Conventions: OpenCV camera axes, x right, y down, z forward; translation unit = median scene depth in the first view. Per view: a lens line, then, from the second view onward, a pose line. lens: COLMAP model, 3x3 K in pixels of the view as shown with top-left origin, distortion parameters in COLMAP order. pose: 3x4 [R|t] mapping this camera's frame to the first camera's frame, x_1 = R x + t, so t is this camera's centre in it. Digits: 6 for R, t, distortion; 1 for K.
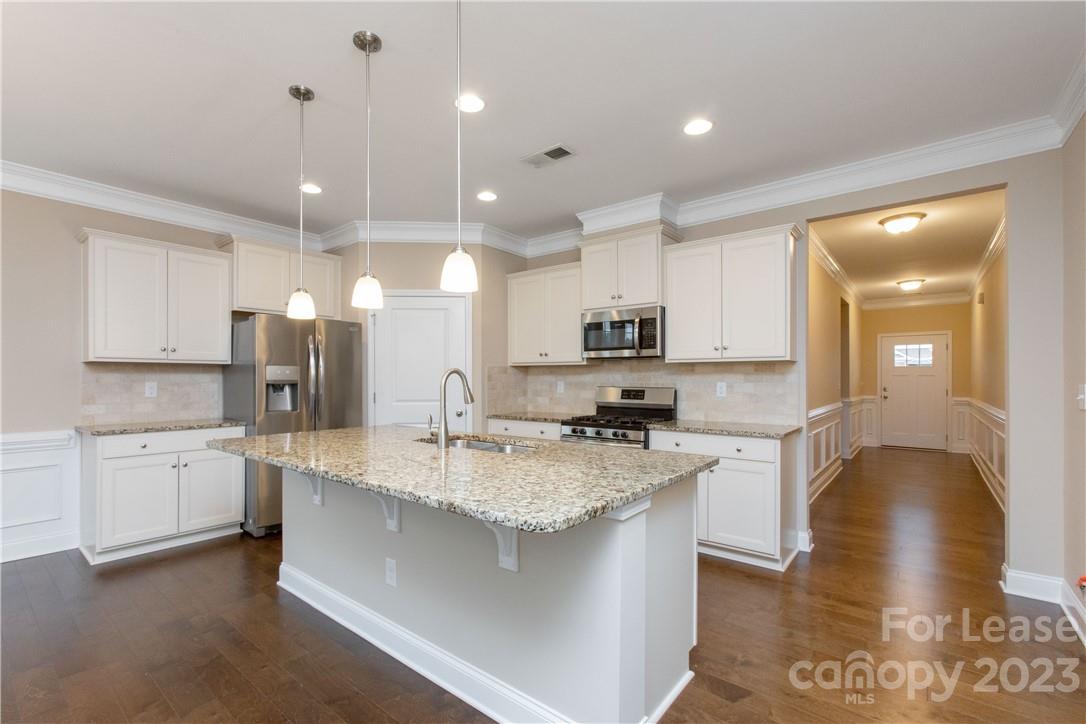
lens RADIAL K [[483.1, 0, 521.1], [0, 483.1, 378.1], [0, 0, 1]] dist [-0.010315, 0.007145]
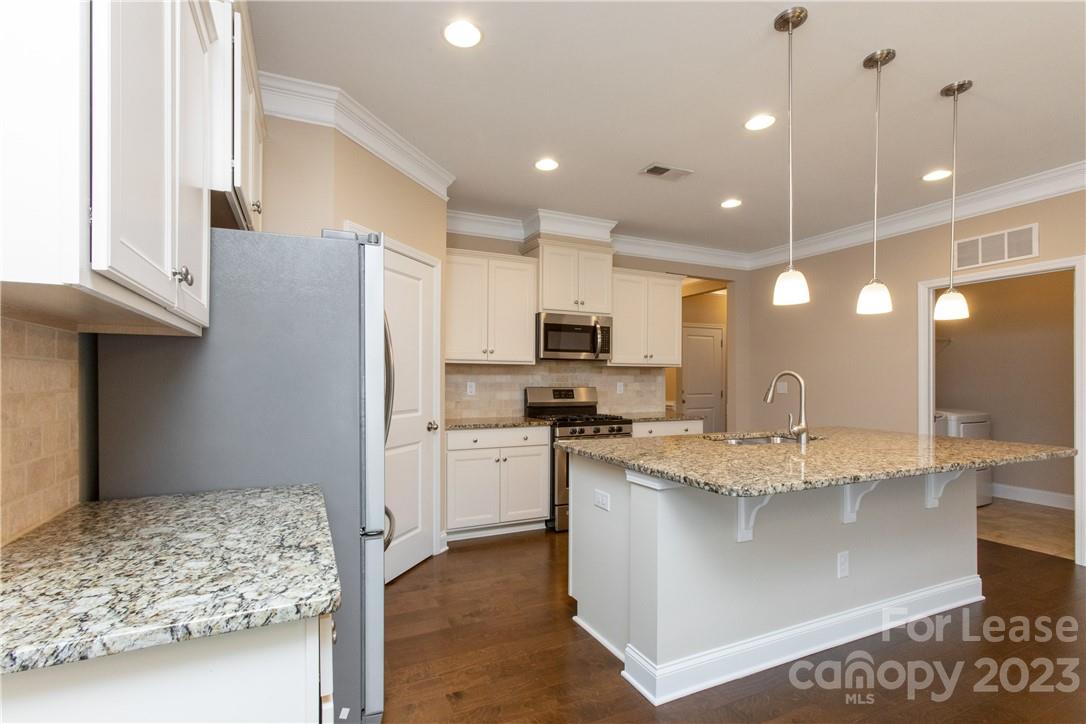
lens RADIAL K [[495.6, 0, 527.1], [0, 495.6, 377.8], [0, 0, 1]] dist [0.002094, 0.000667]
pose [[0.435903, 0.003757, 0.899986, -0.843117], [-0.003292, 0.999991, -0.002580, 0.001039], [-0.899988, -0.001838, 0.435911, 0.629877]]
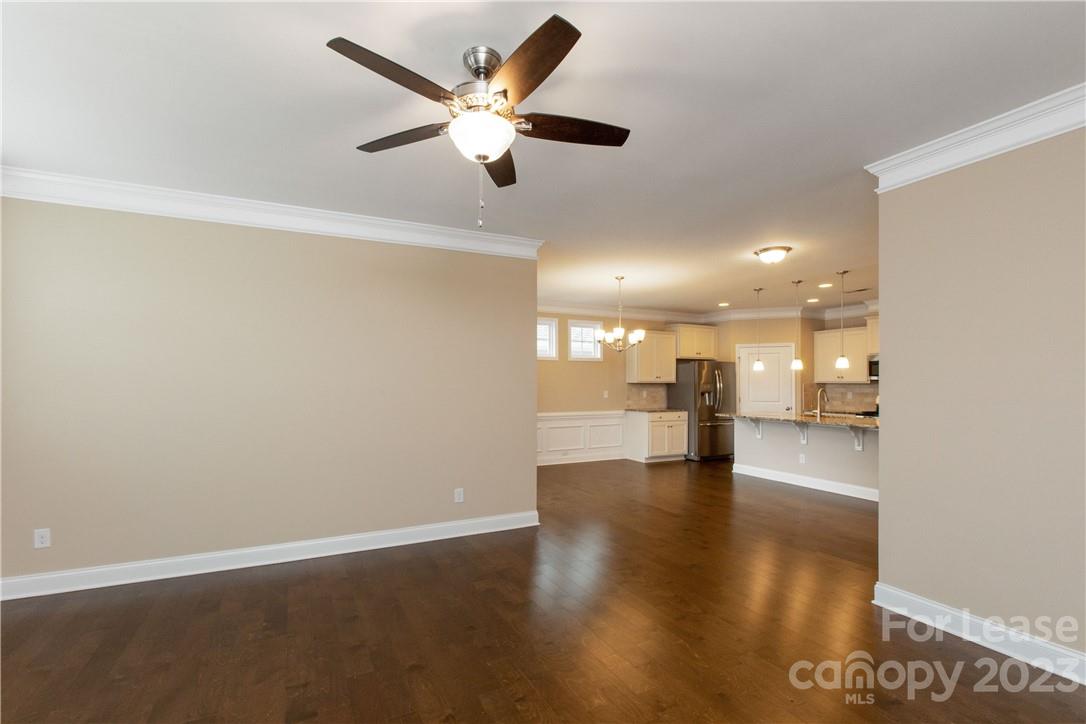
lens RADIAL K [[470.7, 0, 540.9], [0, 470.7, 382.5], [0, 0, 1]] dist [-0.000077, 0.000194]
pose [[0.915240, 0.002443, -0.402903, -0.309808], [-0.002782, 0.999996, -0.000254, -0.029629], [0.402900, 0.001354, 0.915243, -1.223614]]
